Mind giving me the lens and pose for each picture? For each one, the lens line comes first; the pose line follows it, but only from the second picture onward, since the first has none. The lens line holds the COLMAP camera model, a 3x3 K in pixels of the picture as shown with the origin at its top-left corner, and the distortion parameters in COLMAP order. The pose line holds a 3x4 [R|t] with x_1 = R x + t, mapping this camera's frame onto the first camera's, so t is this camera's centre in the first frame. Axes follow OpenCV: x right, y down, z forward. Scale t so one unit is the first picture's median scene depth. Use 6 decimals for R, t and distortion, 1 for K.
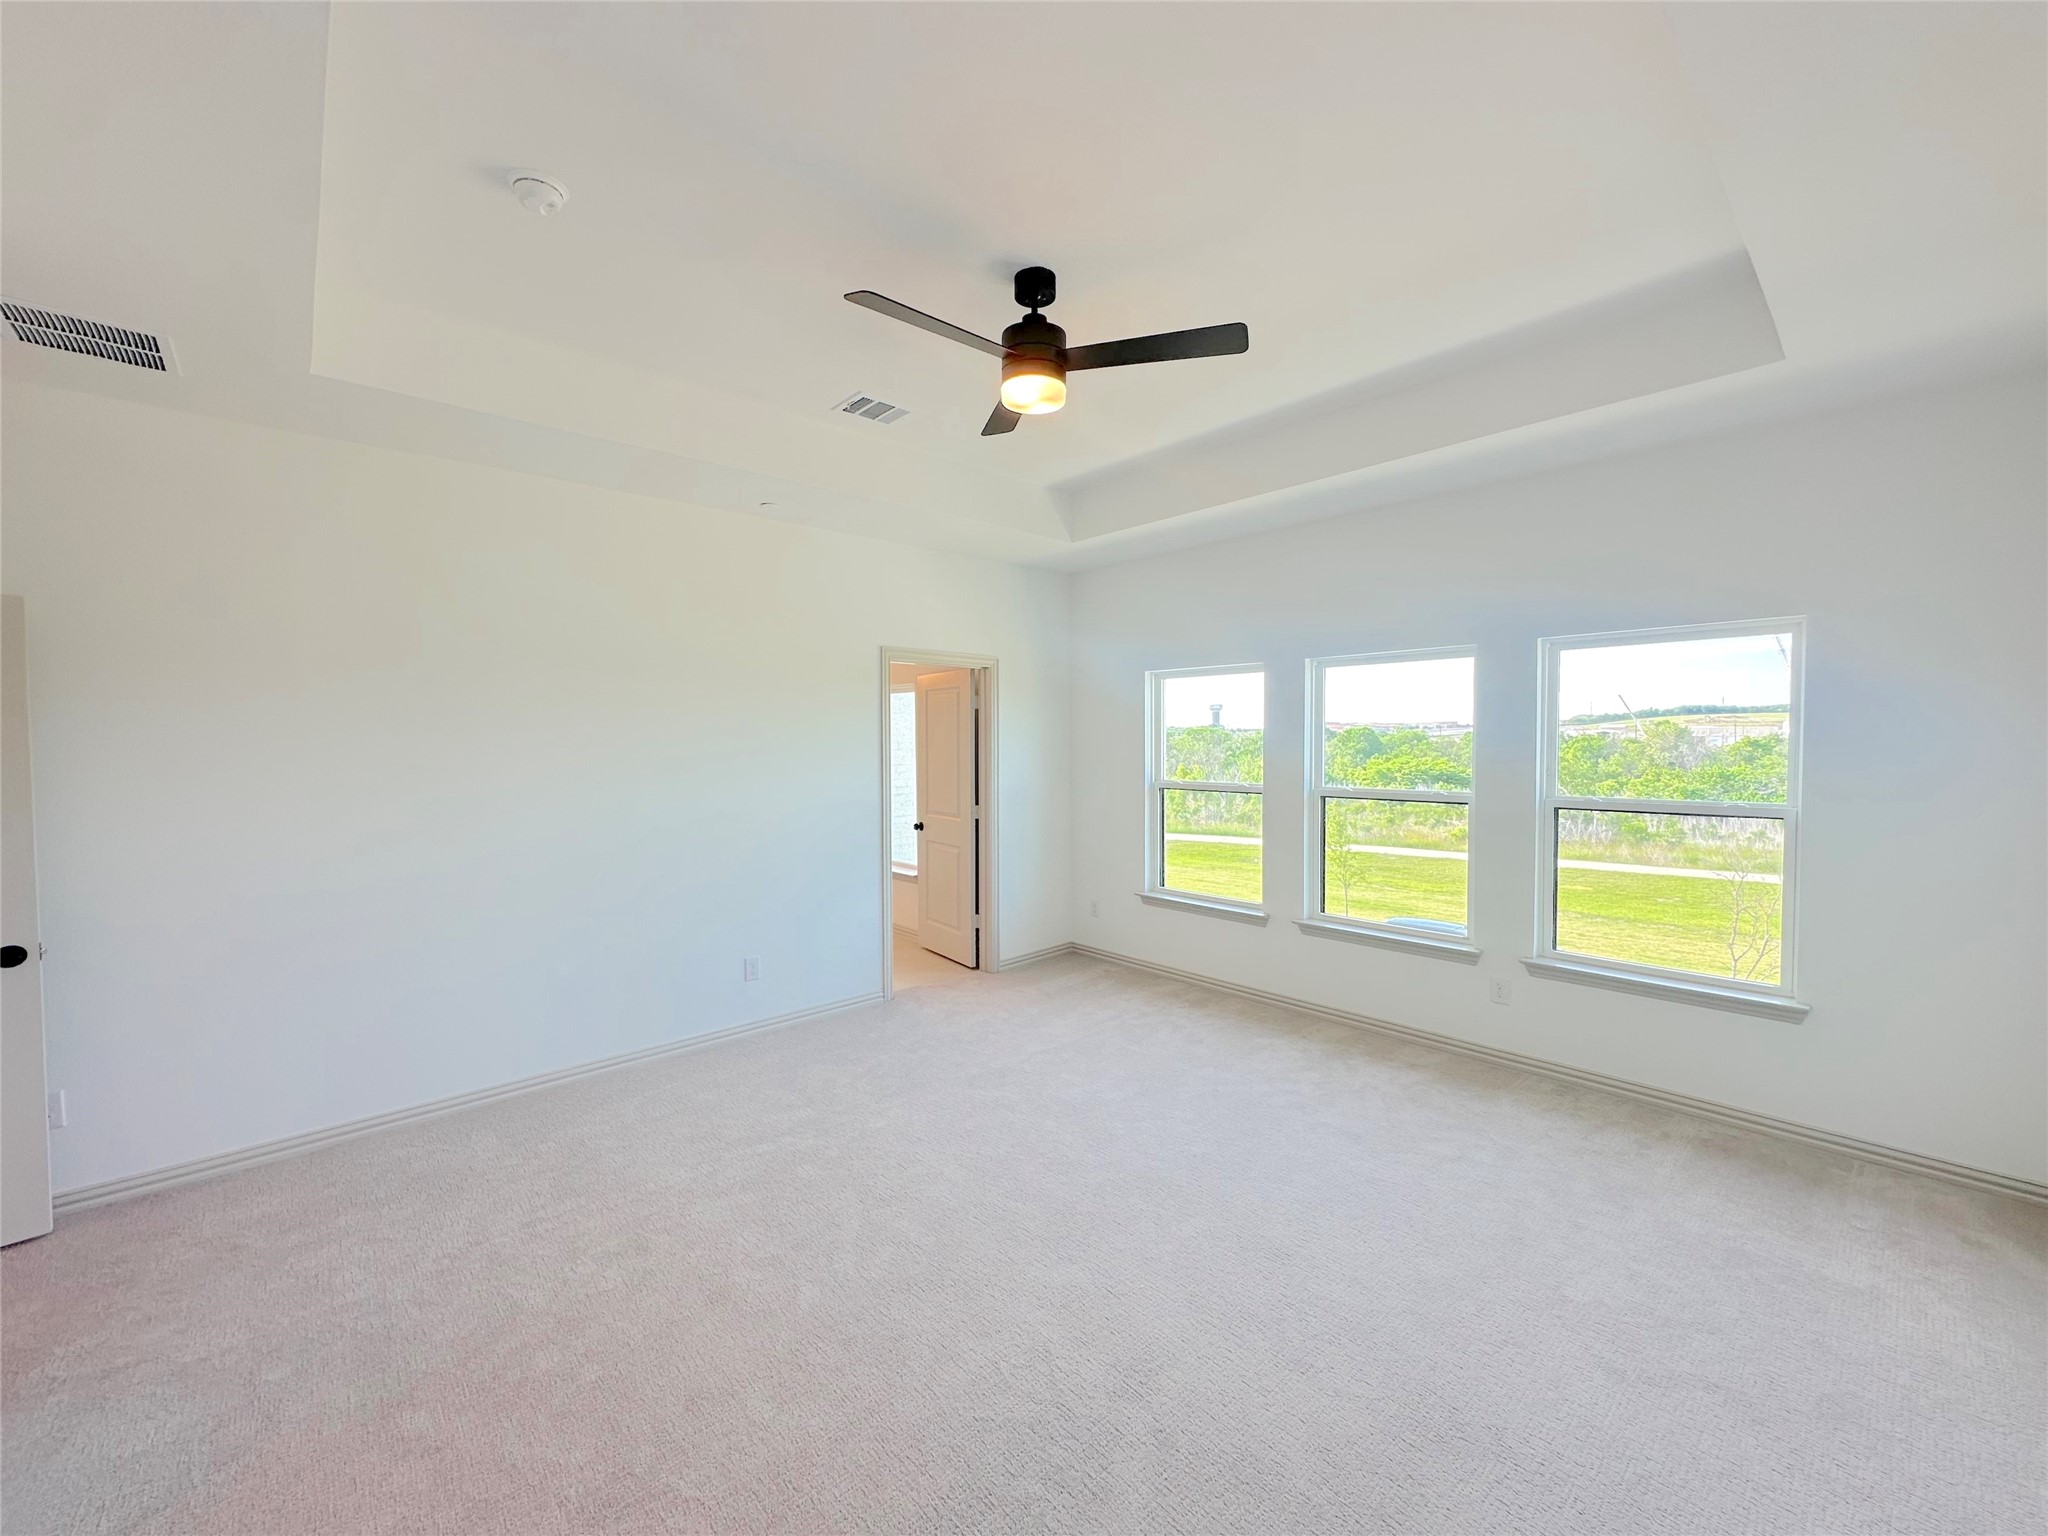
lens RADIAL K [[814.4, 0, 1023.5], [0, 814.4, 767.6], [0, 0, 1]] dist [-0.003551, 0.000807]
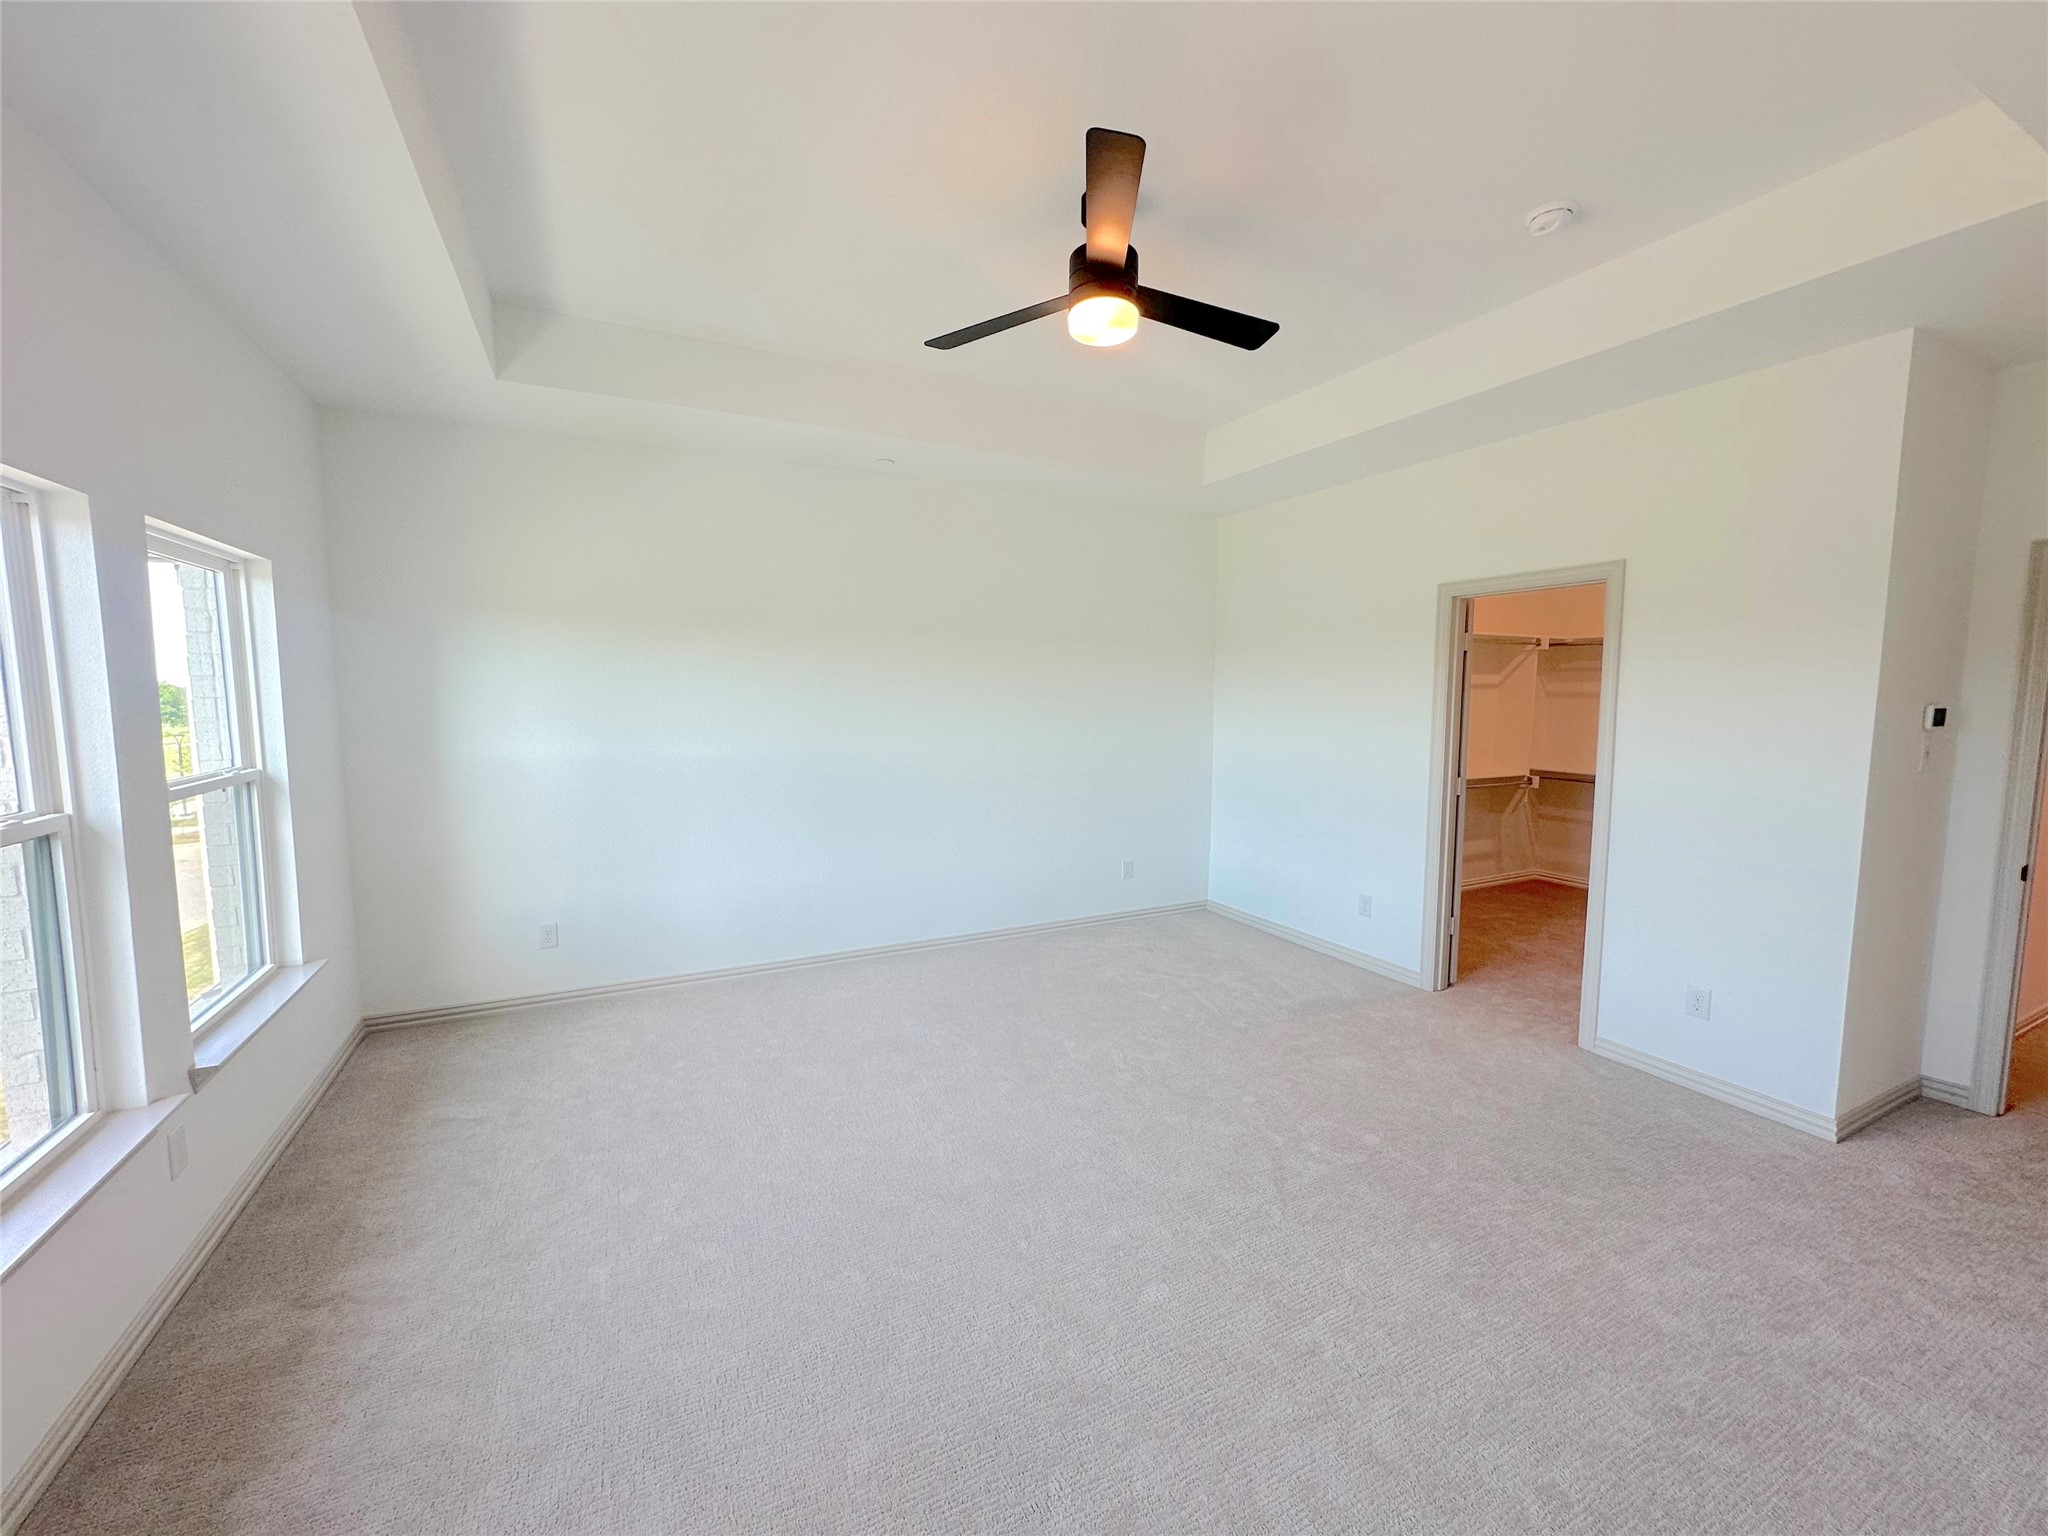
lens RADIAL K [[814.4, 0, 1023.5], [0, 814.4, 767.6], [0, 0, 1]] dist [-0.003551, 0.000807]
pose [[-0.961794, -0.020538, 0.273004, -0.089585], [0.016995, 0.990780, 0.134411, -0.040762], [-0.273248, 0.133916, -0.952577, 1.093234]]
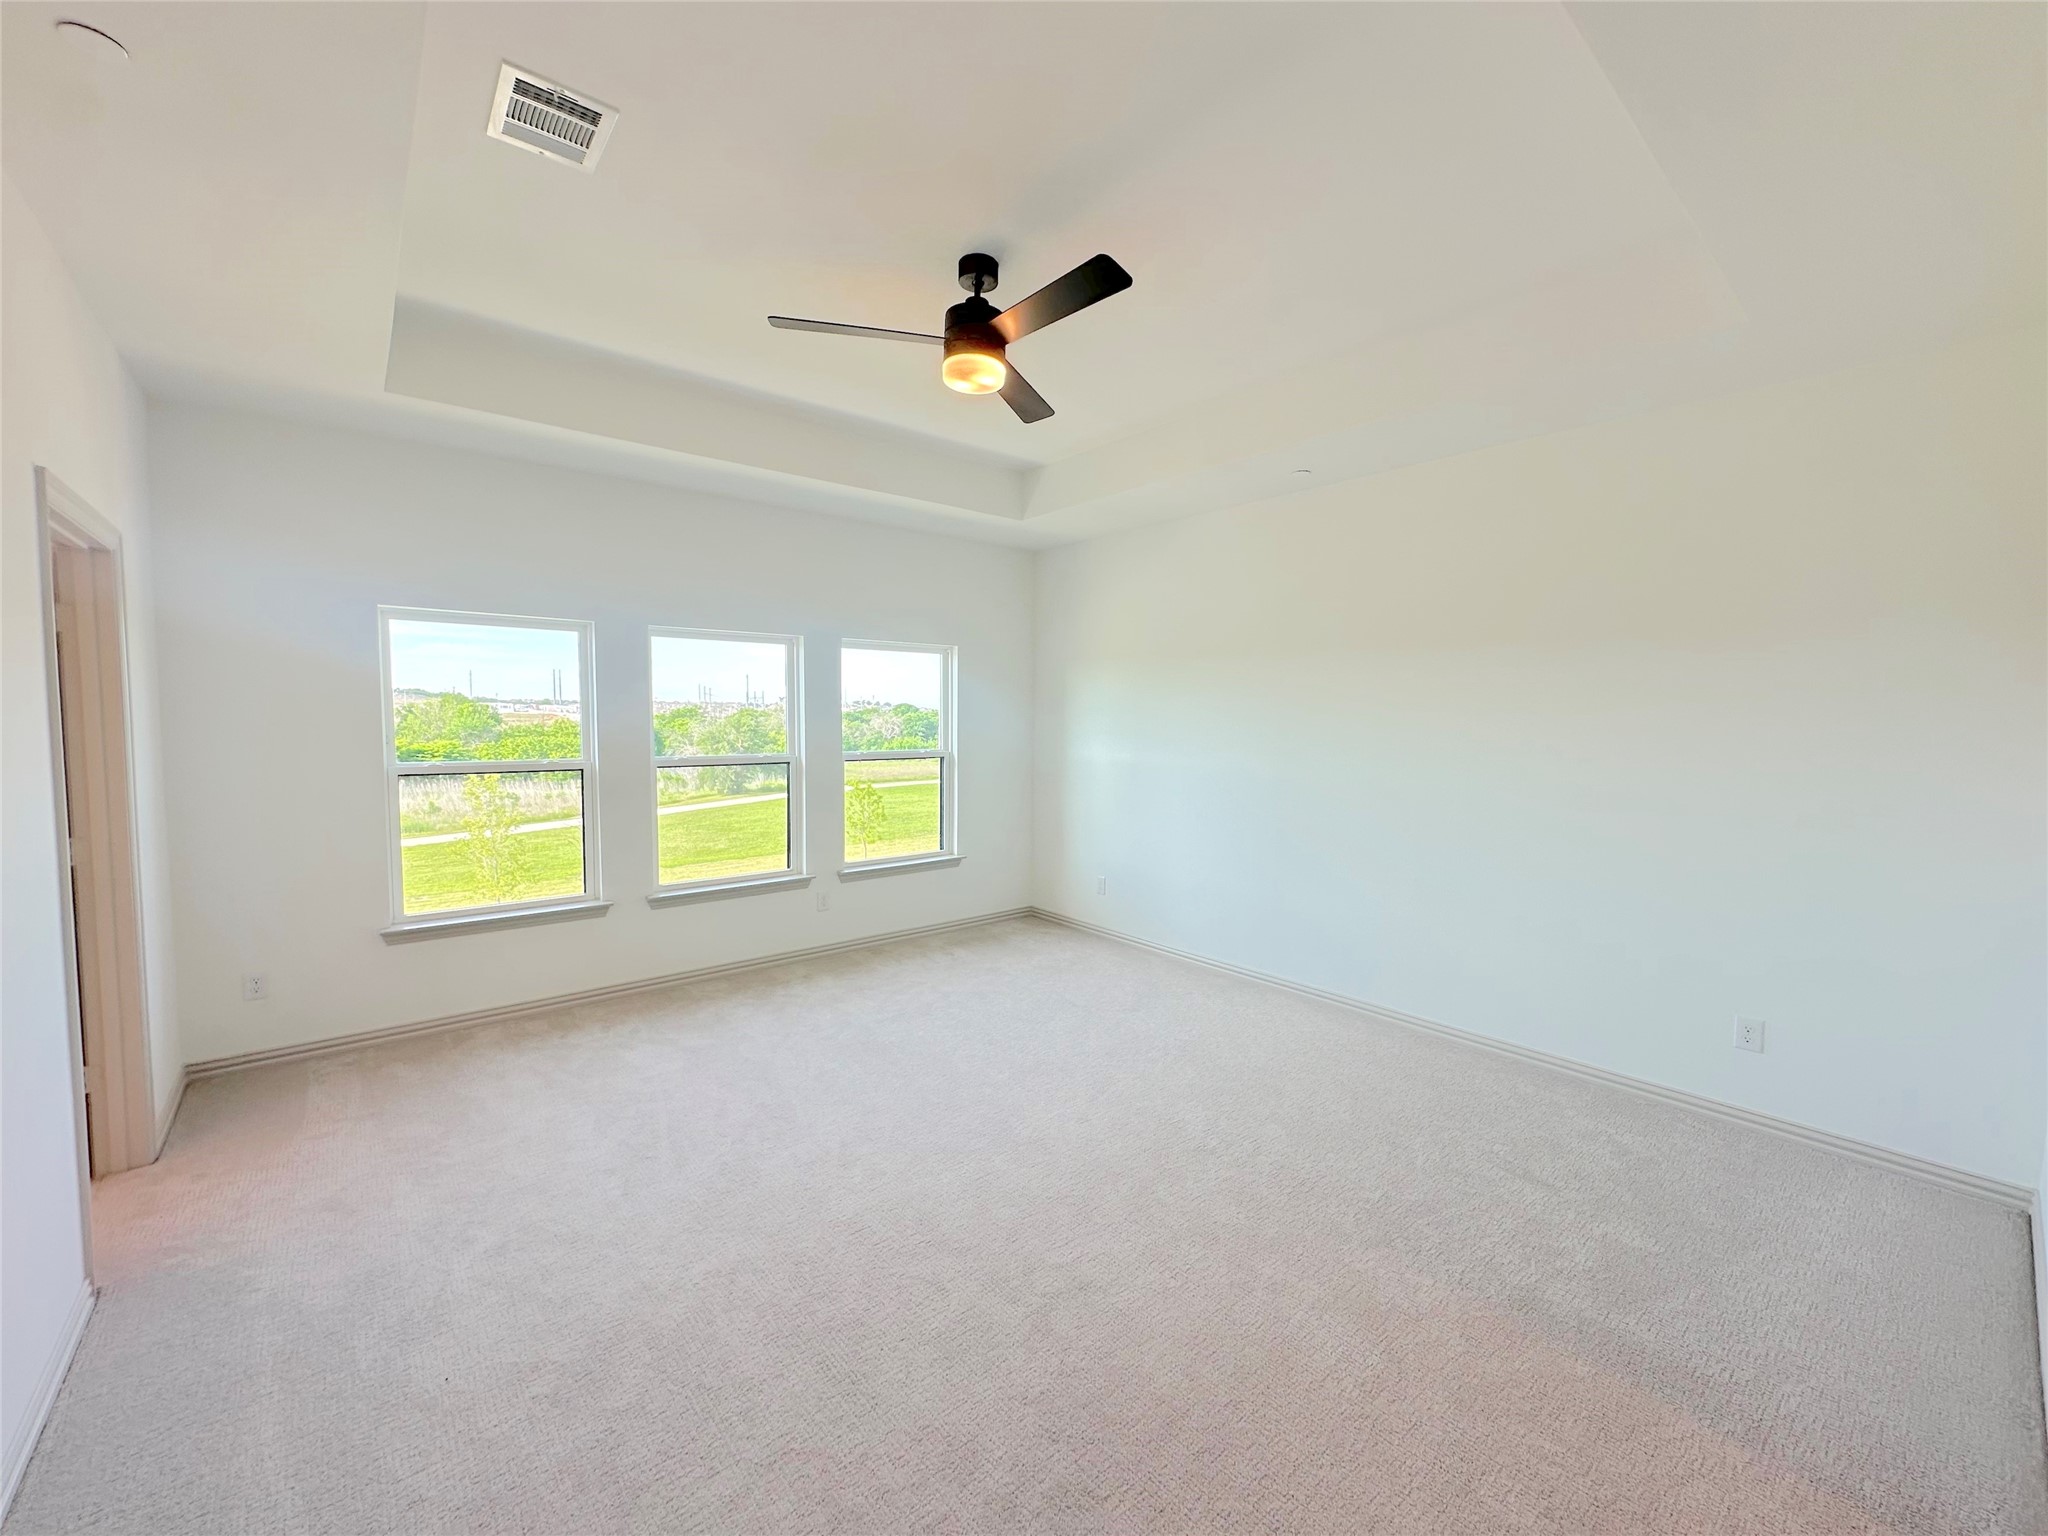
lens RADIAL K [[814.4, 0, 1023.5], [0, 814.4, 767.6], [0, 0, 1]] dist [-0.003551, 0.000807]
pose [[0.050612, -0.058072, 0.997029, -0.575907], [0.030051, 0.997945, 0.056600, -0.005881], [-0.998266, 0.027097, 0.052253, 0.491450]]
